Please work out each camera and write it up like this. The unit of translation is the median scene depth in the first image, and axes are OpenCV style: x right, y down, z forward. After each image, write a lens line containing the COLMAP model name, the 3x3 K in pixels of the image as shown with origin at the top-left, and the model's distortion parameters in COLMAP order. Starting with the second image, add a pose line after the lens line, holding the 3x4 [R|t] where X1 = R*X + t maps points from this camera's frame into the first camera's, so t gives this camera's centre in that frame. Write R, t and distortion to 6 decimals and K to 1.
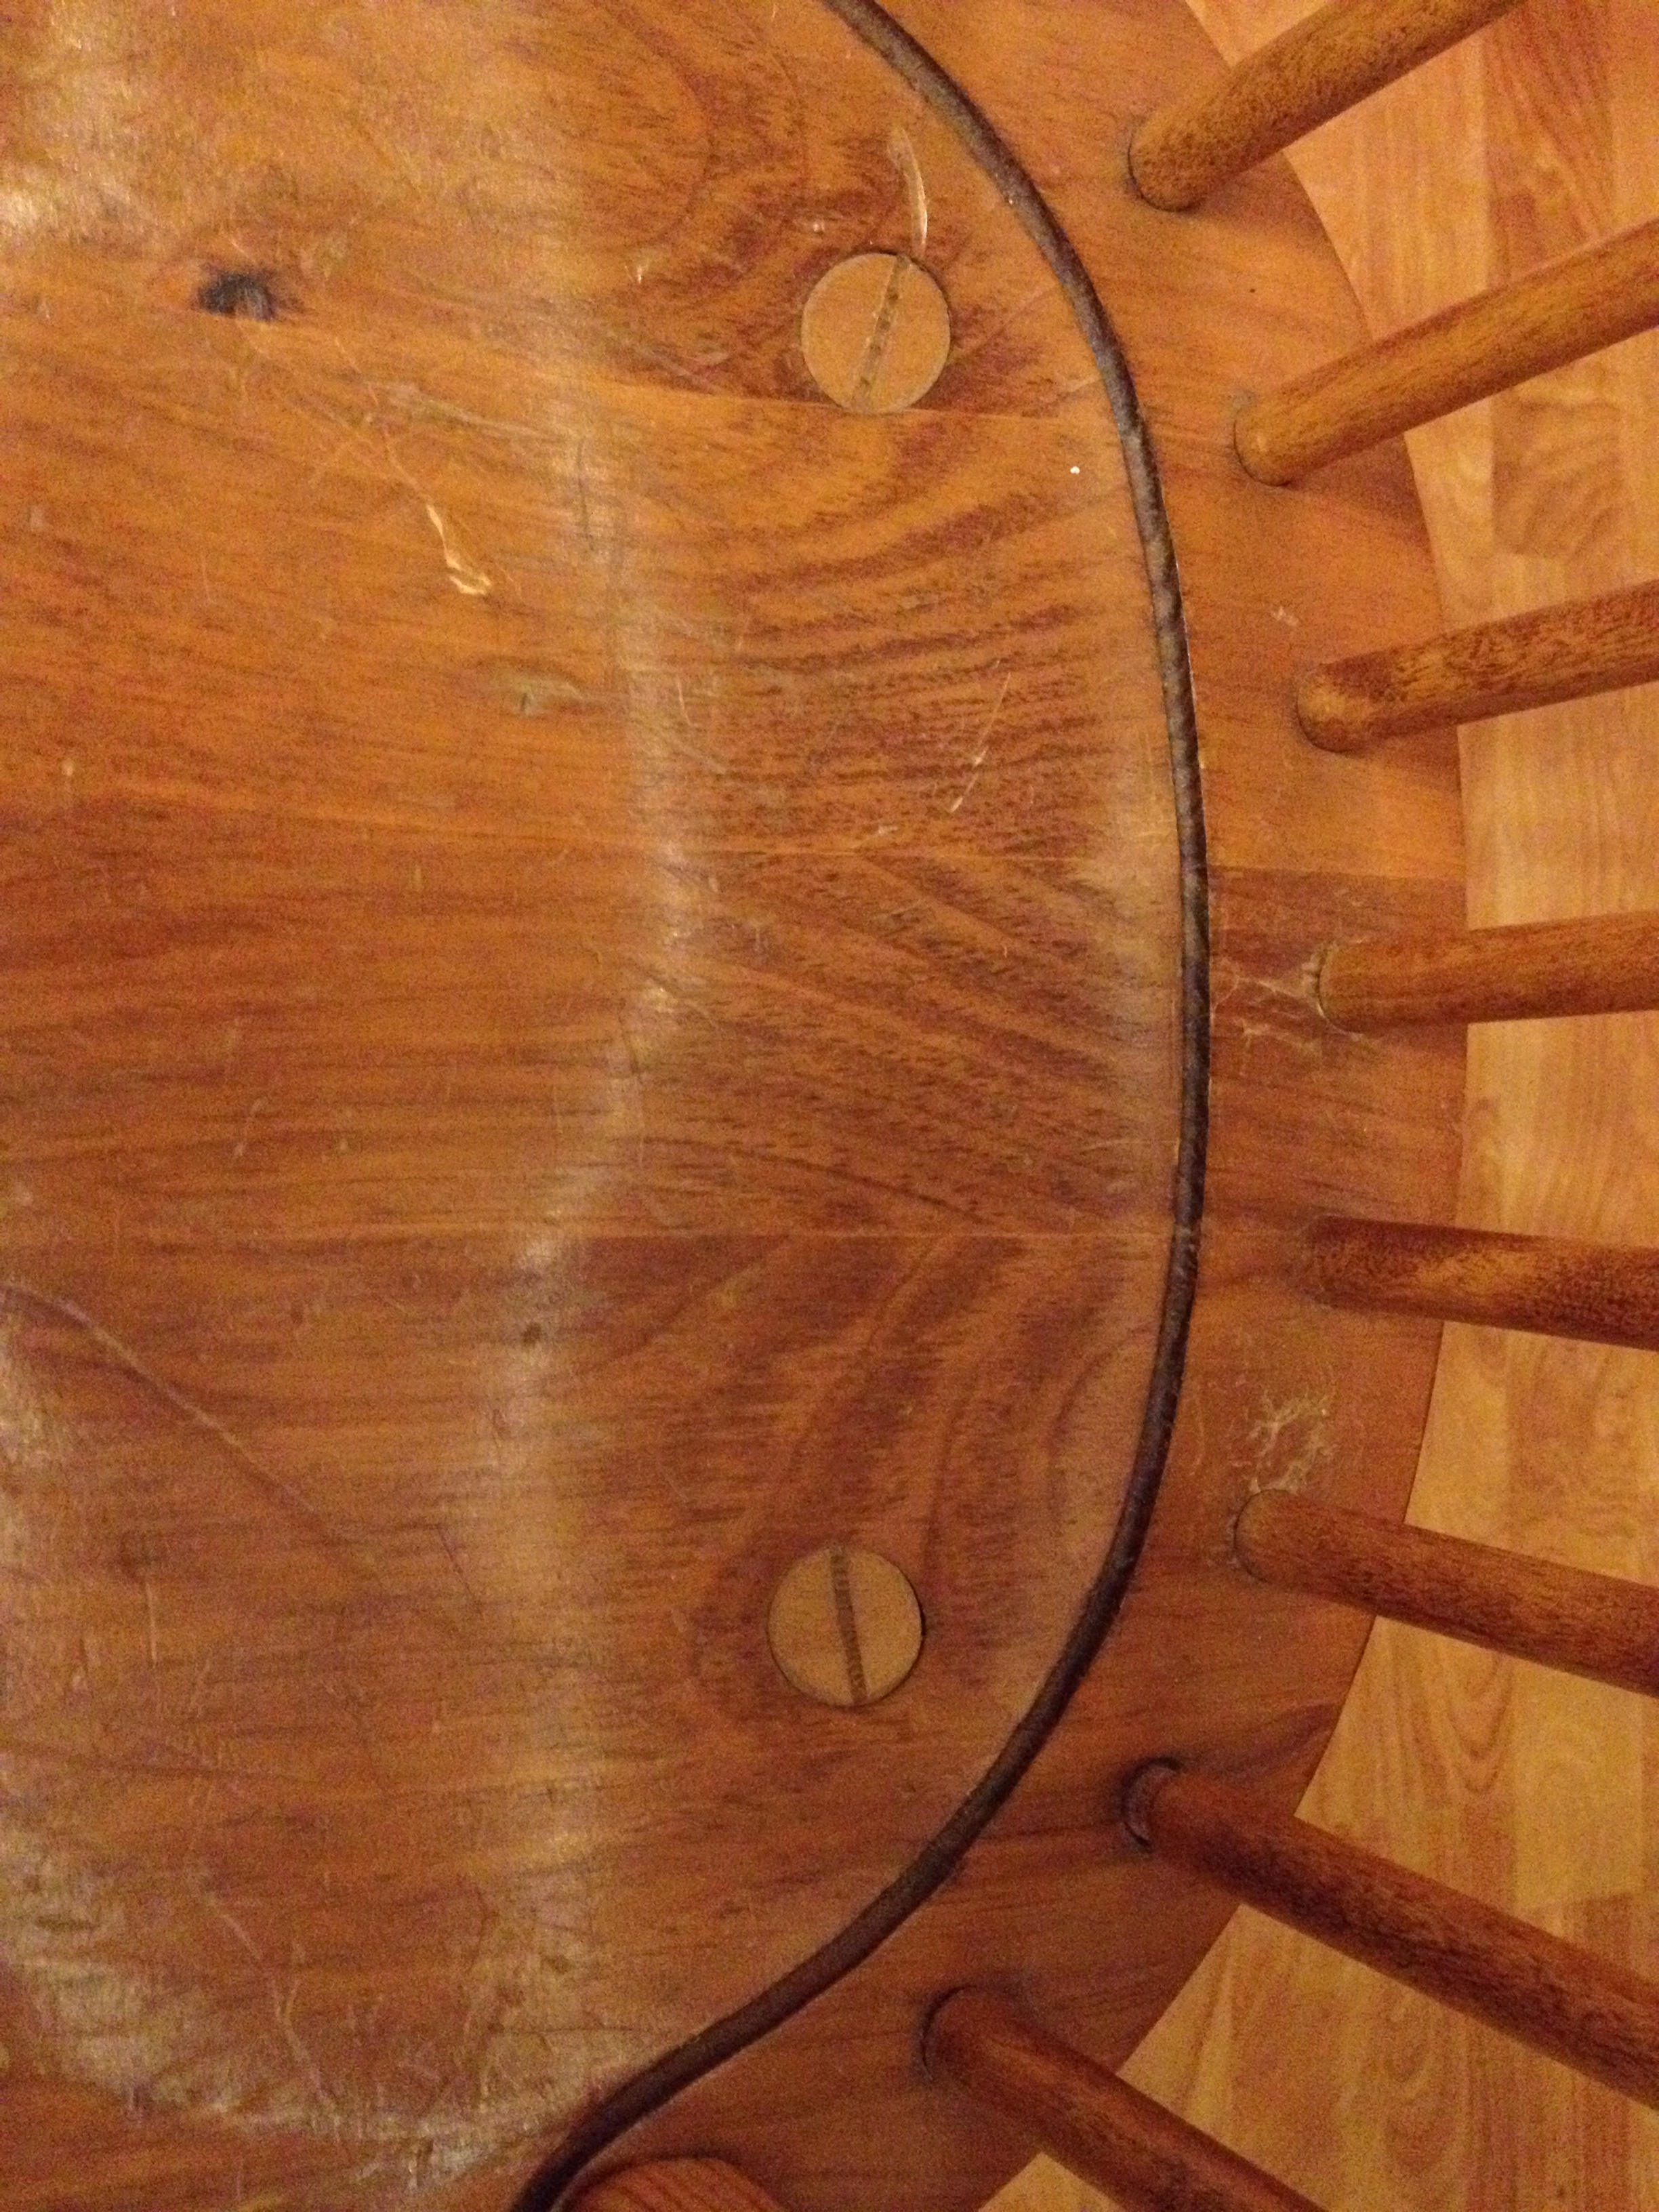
lens RADIAL K [[2272.1, 0, 829.5], [0, 2272.1, 1106.0], [0, 0, 1]] dist [0.181092, -0.704330]
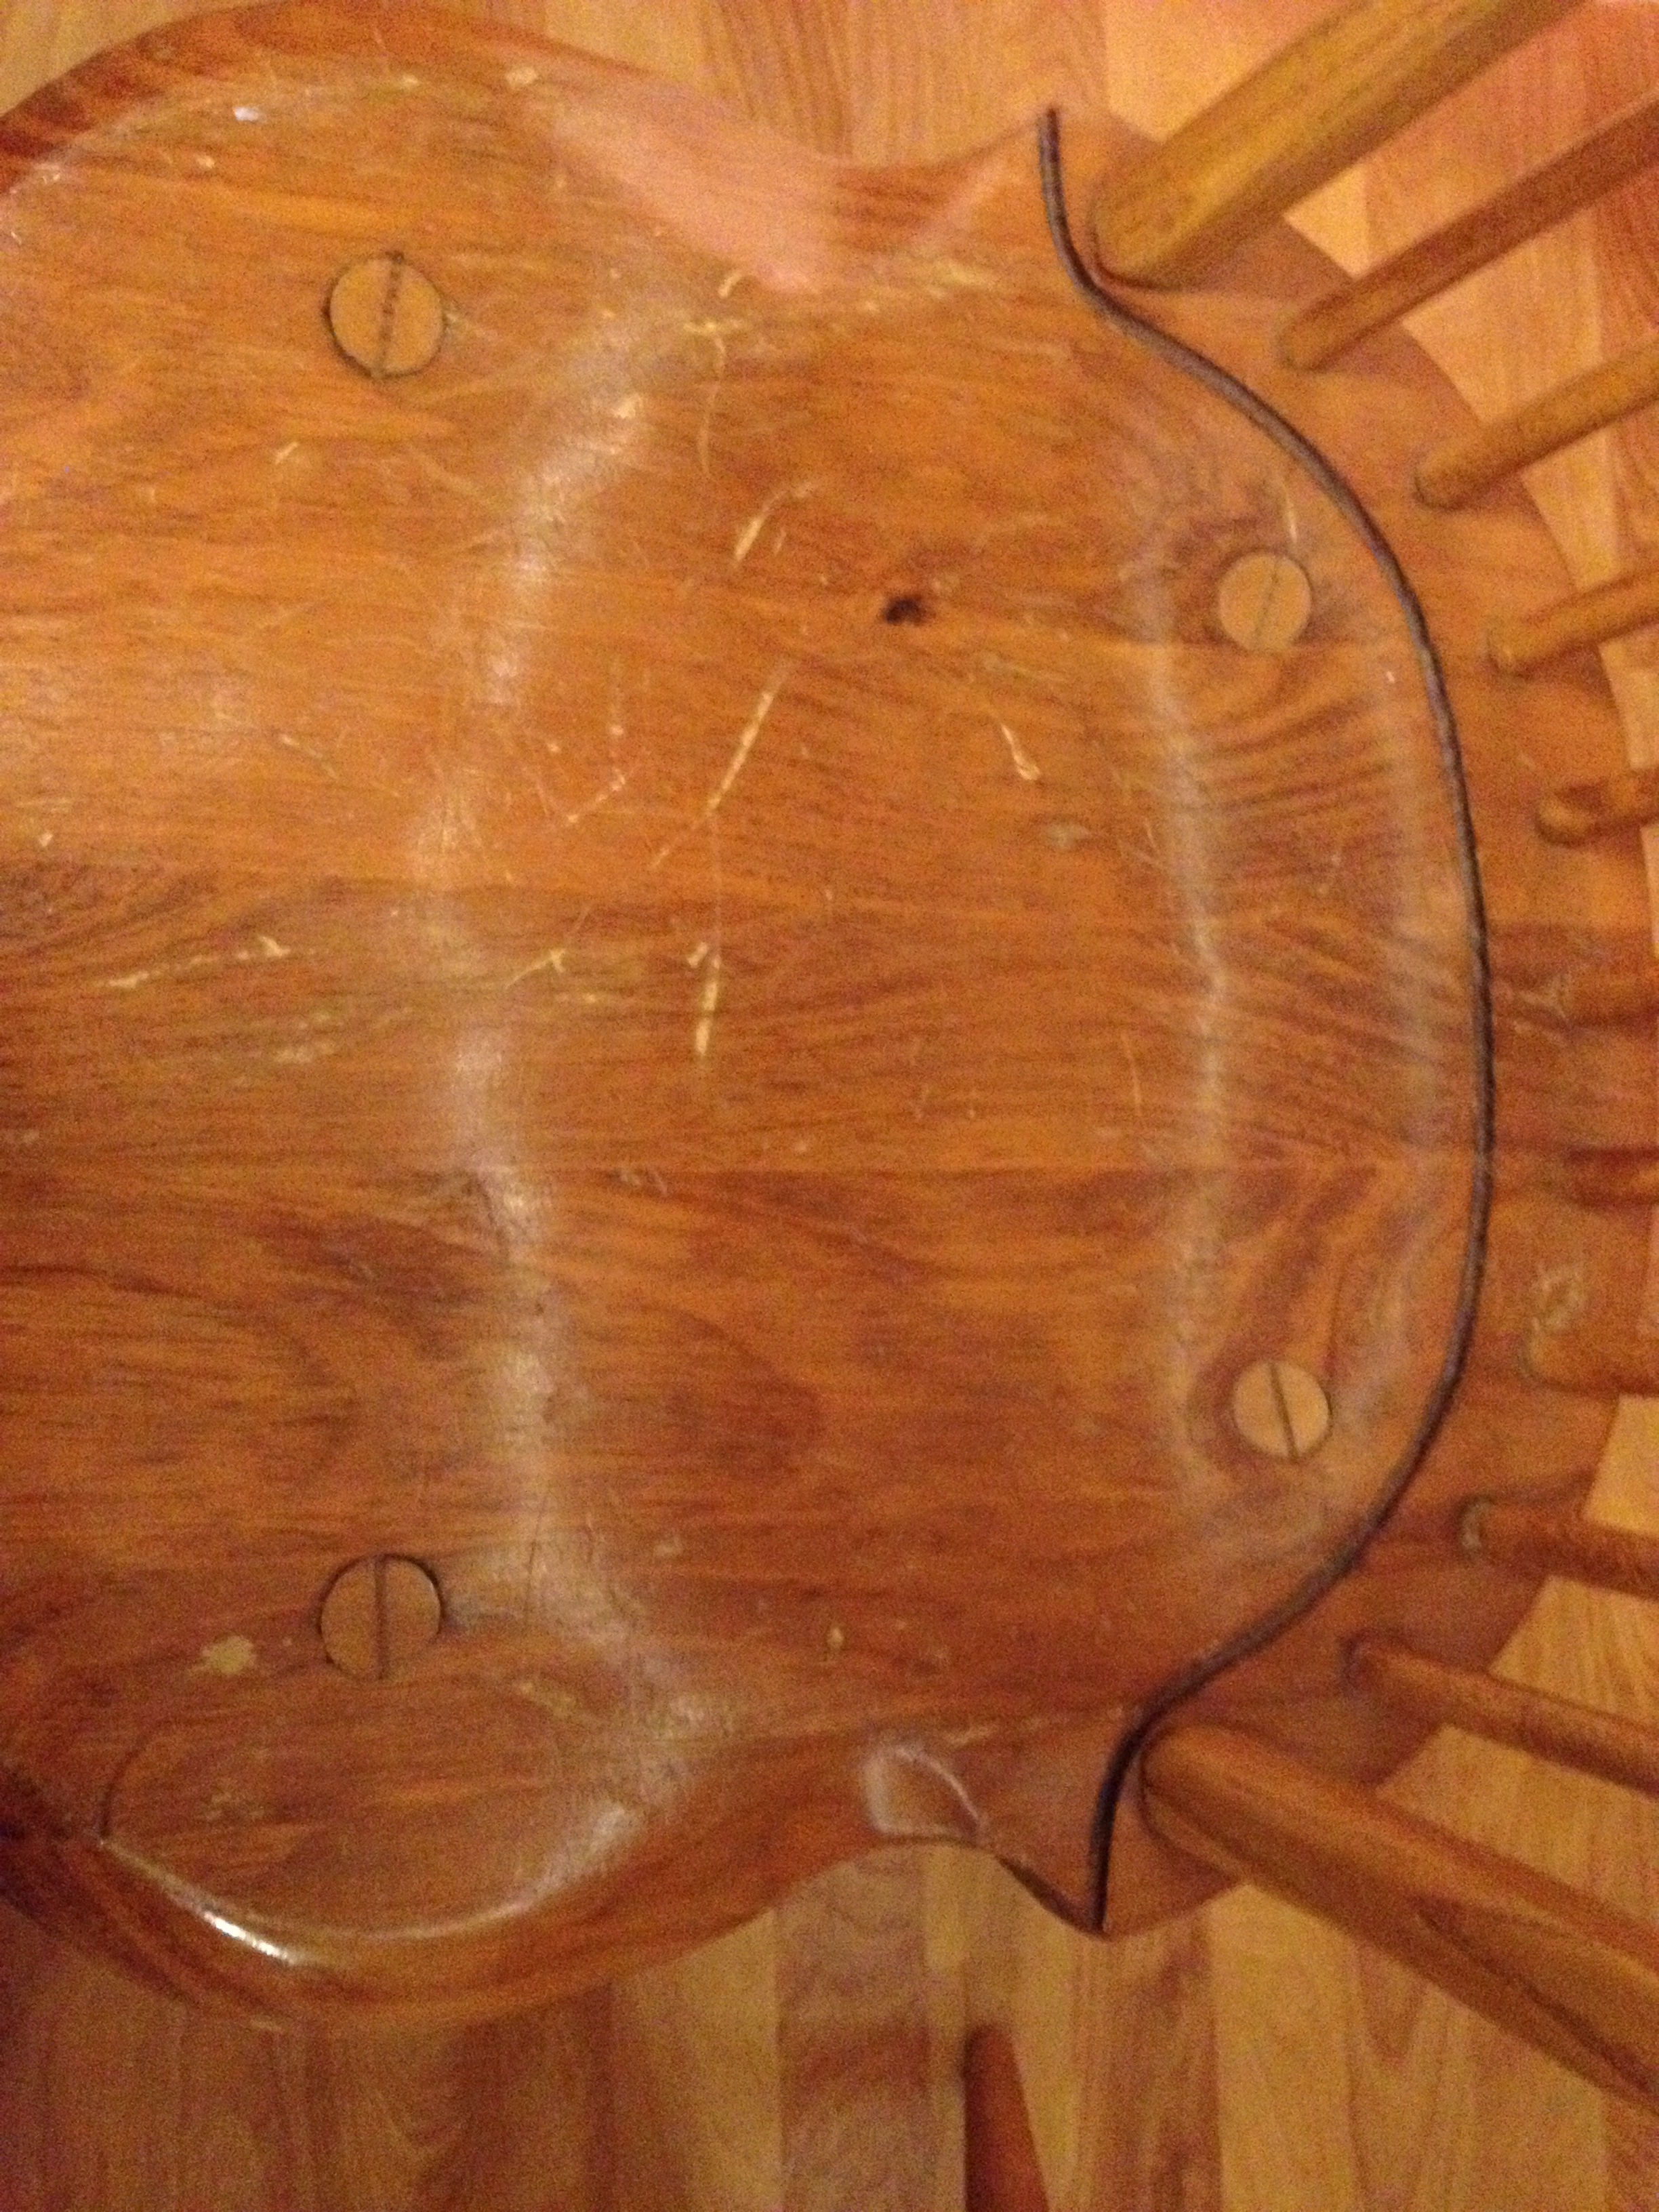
lens RADIAL K [[2272.1, 0, 829.5], [0, 2272.1, 1106.0], [0, 0, 1]] dist [0.181092, -0.704330]
pose [[0.997562, -0.038343, -0.058302, -0.198657], [0.035994, 0.998518, -0.040808, 0.068645], [0.059781, 0.038610, 0.997465, -0.591051]]
